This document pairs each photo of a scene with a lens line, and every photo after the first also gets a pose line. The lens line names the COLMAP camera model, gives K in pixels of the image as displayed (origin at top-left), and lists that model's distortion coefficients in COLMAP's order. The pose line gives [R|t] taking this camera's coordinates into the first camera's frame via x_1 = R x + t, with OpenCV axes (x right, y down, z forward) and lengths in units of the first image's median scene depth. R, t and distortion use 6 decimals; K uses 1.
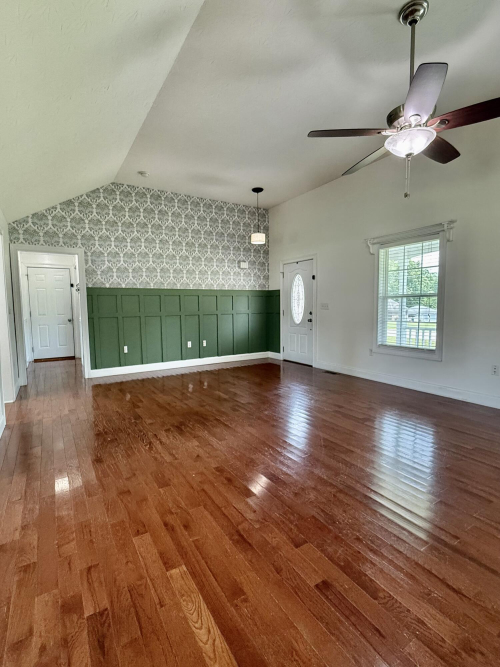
lens RADIAL K [[323.1, 0, 245.8], [0, 323.1, 330.2], [0, 0, 1]] dist [-0.002484, -0.000528]
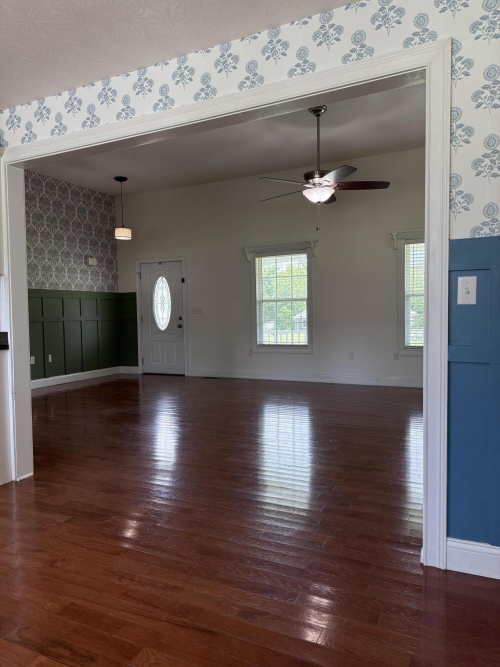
lens RADIAL K [[465.9, 0, 248.0], [0, 465.9, 336.5], [0, 0, 1]] dist [0.009275, -0.004280]
pose [[0.834533, -0.034265, 0.549891, -0.368663], [0.050352, 0.998631, -0.014188, 0.028249], [-0.548652, 0.039528, 0.835116, -0.221026]]
